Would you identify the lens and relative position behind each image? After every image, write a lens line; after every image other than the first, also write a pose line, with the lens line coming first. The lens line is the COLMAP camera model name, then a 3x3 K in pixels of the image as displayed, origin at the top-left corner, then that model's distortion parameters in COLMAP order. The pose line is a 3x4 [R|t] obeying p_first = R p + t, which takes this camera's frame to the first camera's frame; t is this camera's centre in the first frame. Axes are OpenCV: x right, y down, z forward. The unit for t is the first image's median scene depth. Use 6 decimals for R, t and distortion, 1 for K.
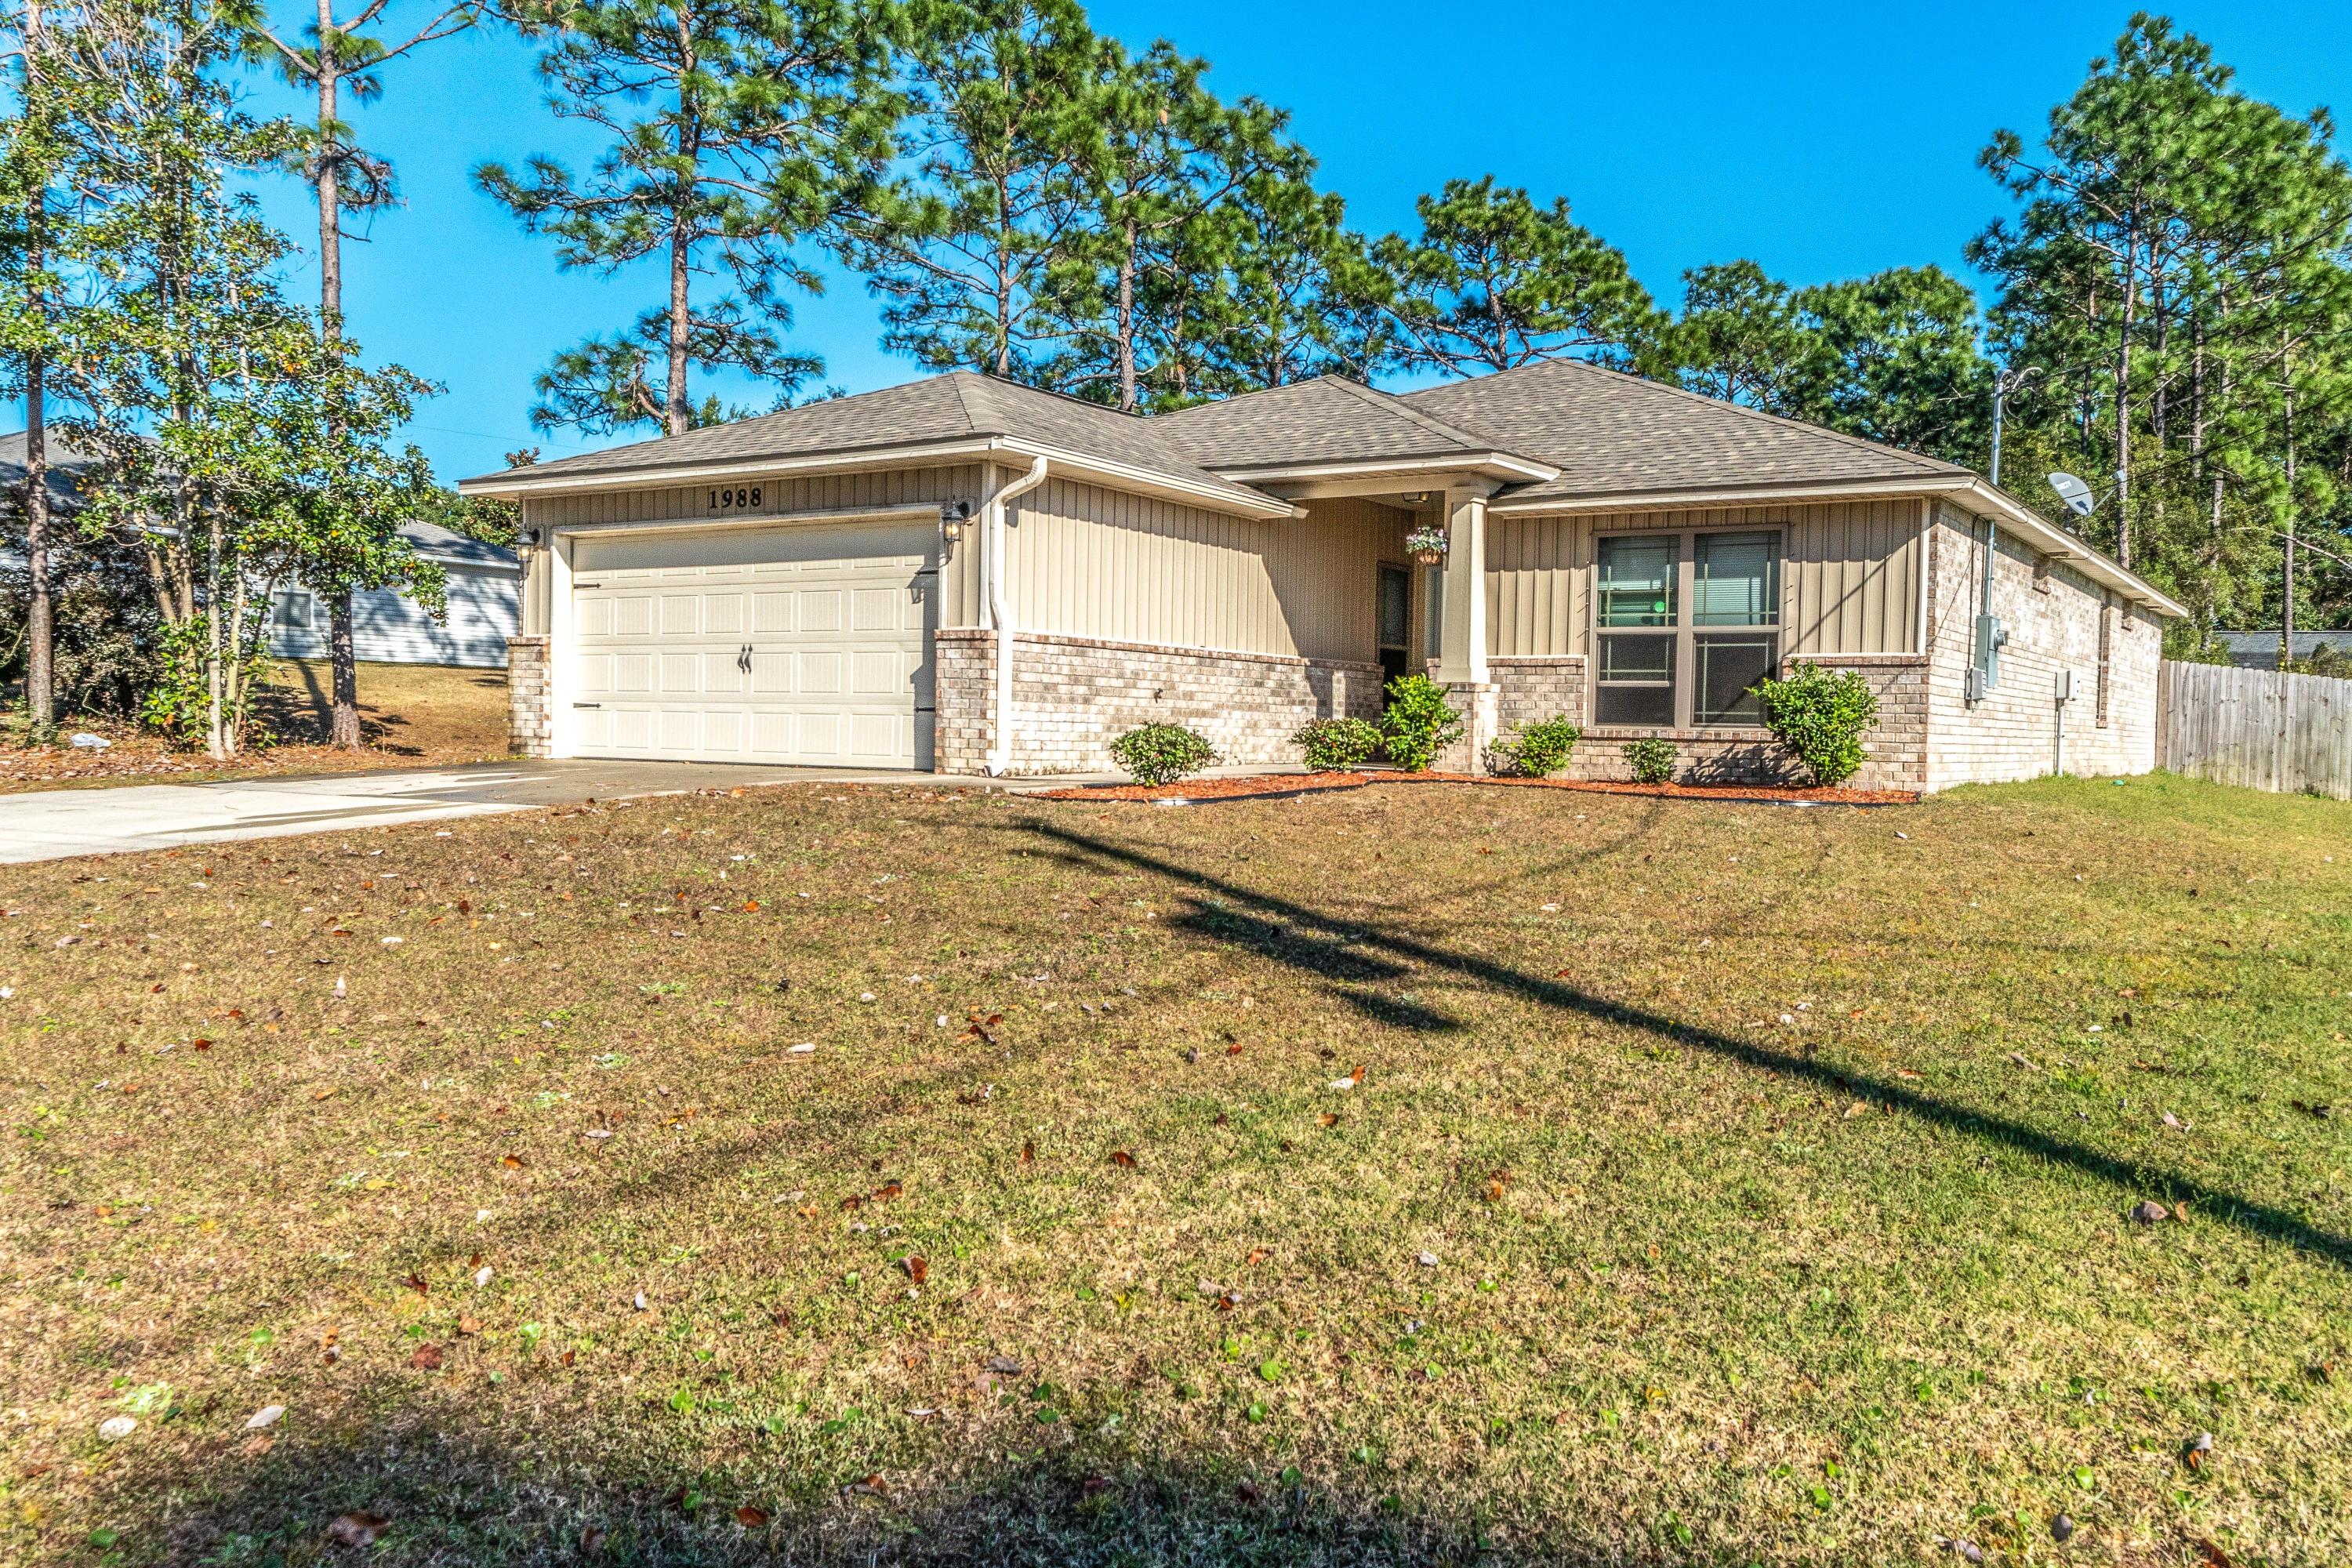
lens RADIAL K [[1765.1, 0, 1183.0], [0, 1765.1, 758.4], [0, 0, 1]] dist [0.001090, 0.007370]
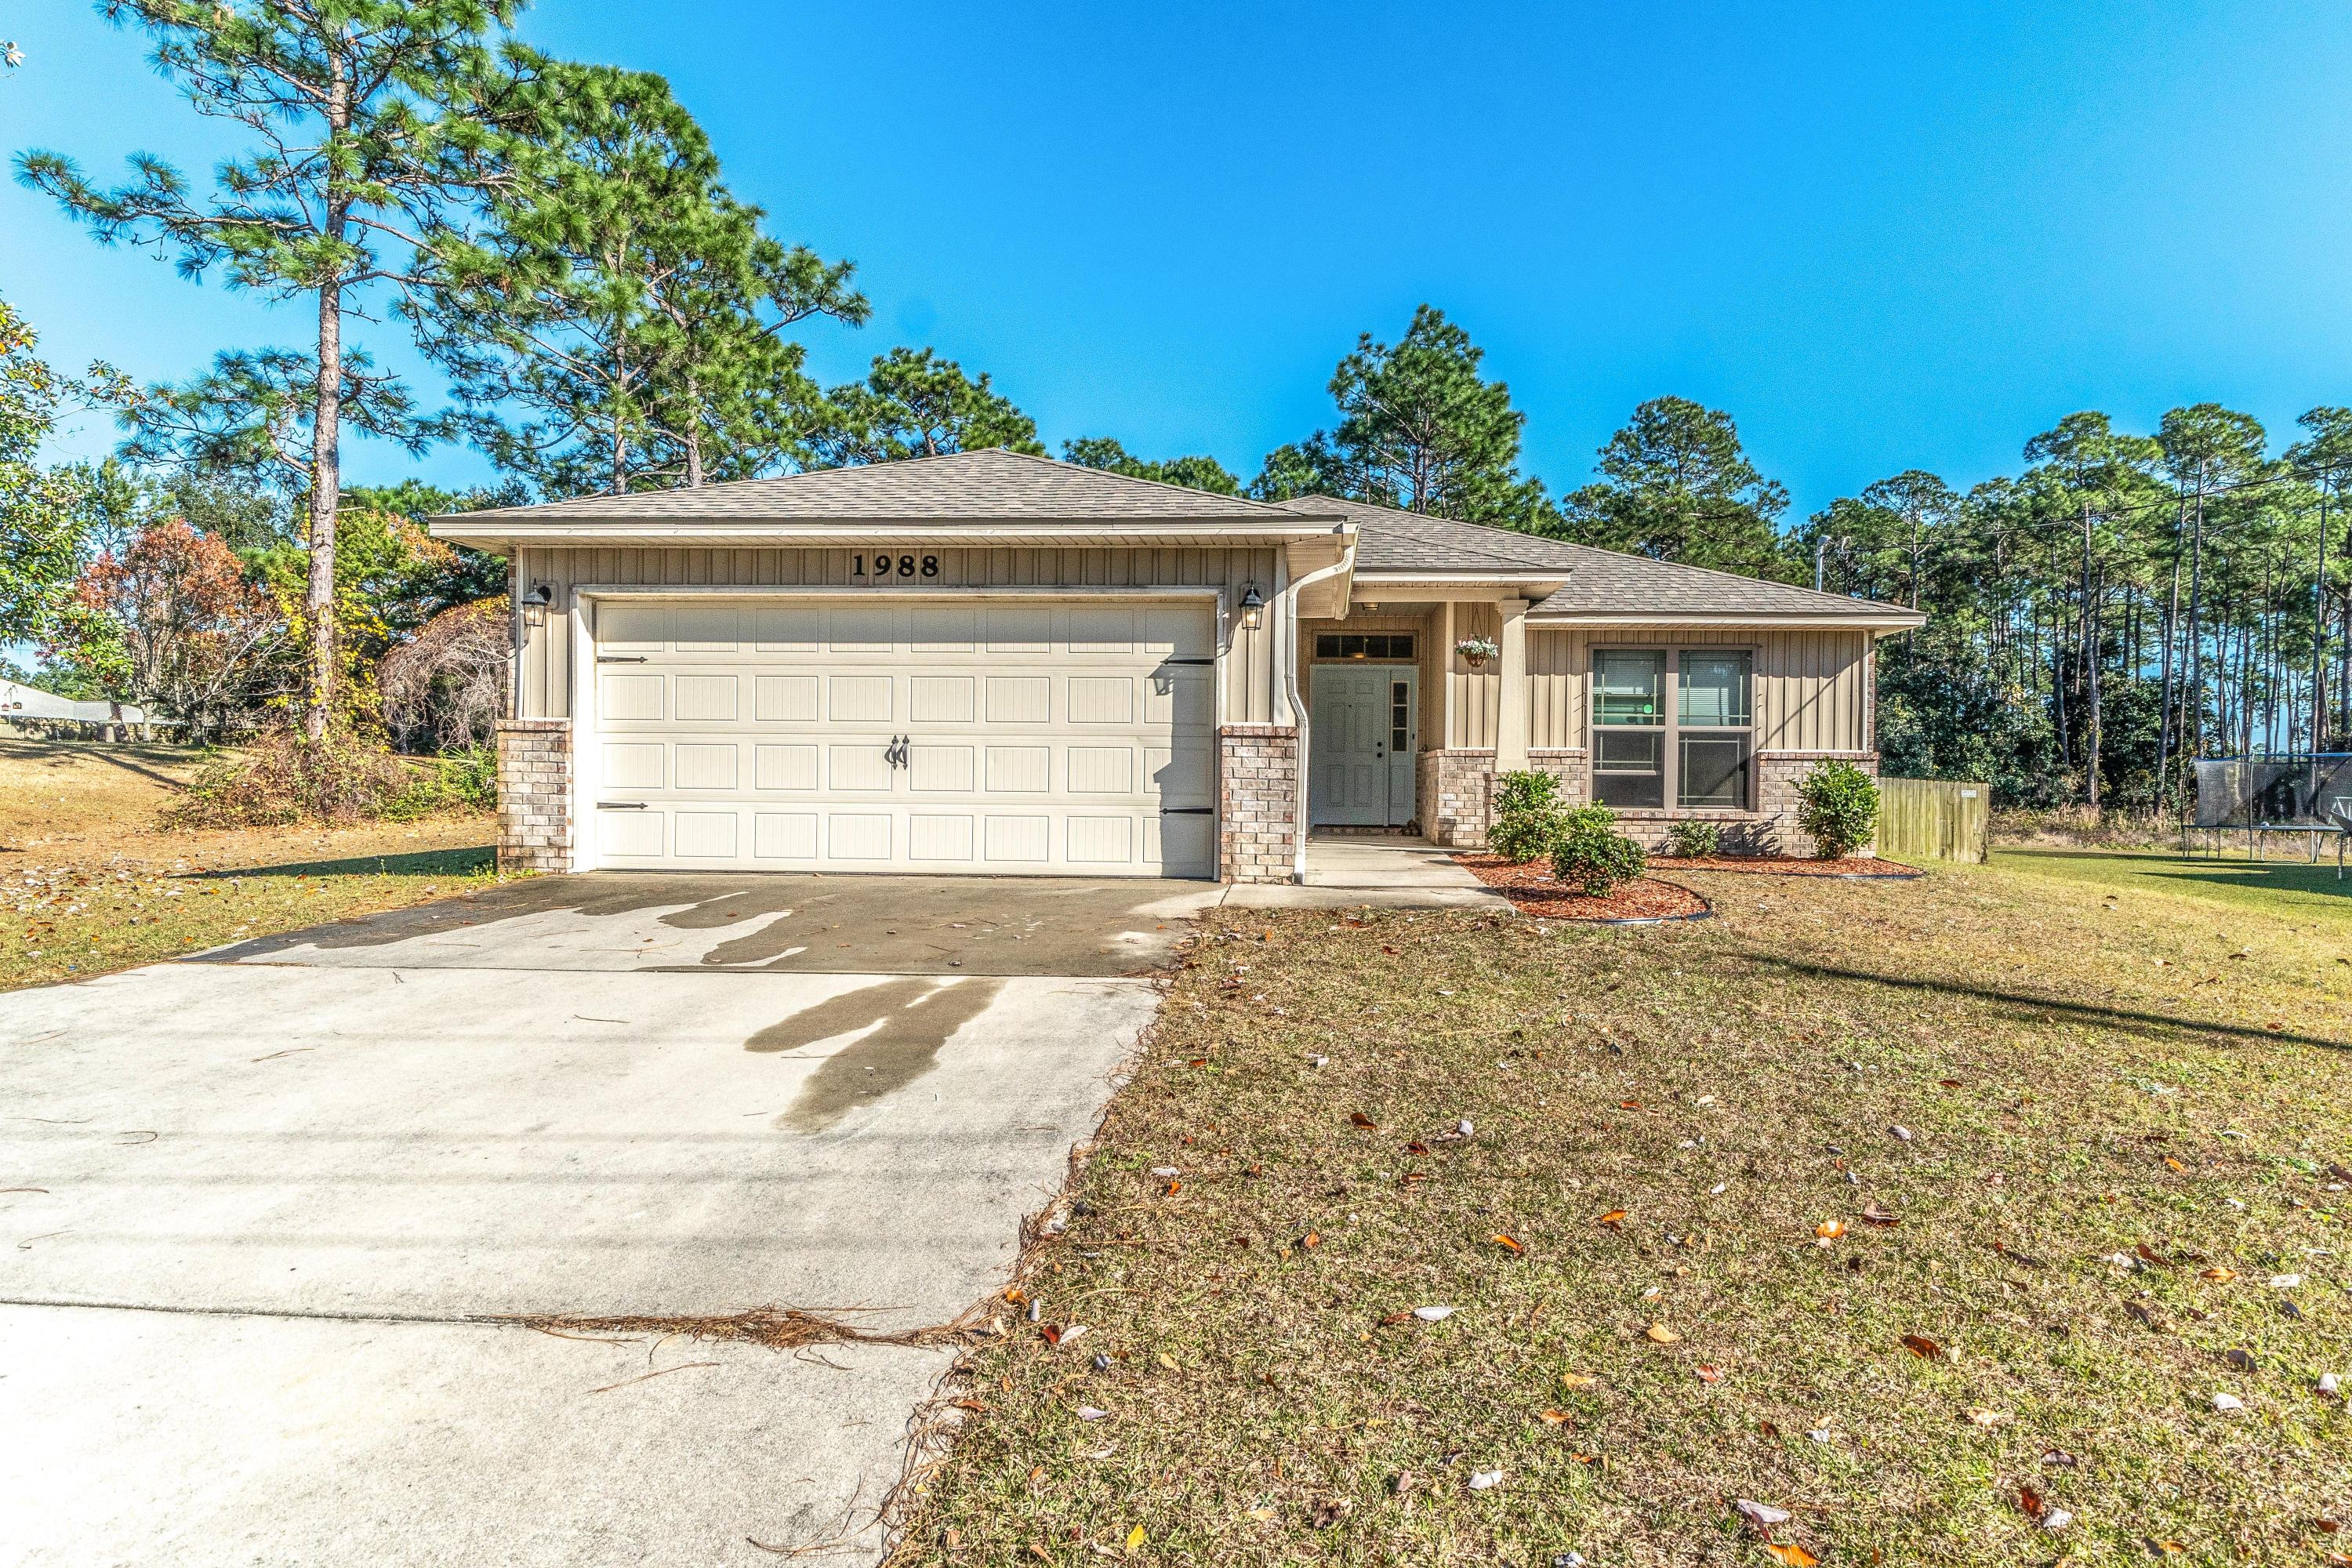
lens RADIAL K [[1291.2, 0, 1177.7], [0, 1291.2, 775.4], [0, 0, 1]] dist [-0.010381, 0.002193]
pose [[0.872309, -0.009513, 0.488863, -0.448574], [0.017005, 0.999796, -0.010887, -0.036785], [-0.488660, 0.017810, 0.872293, 0.393430]]
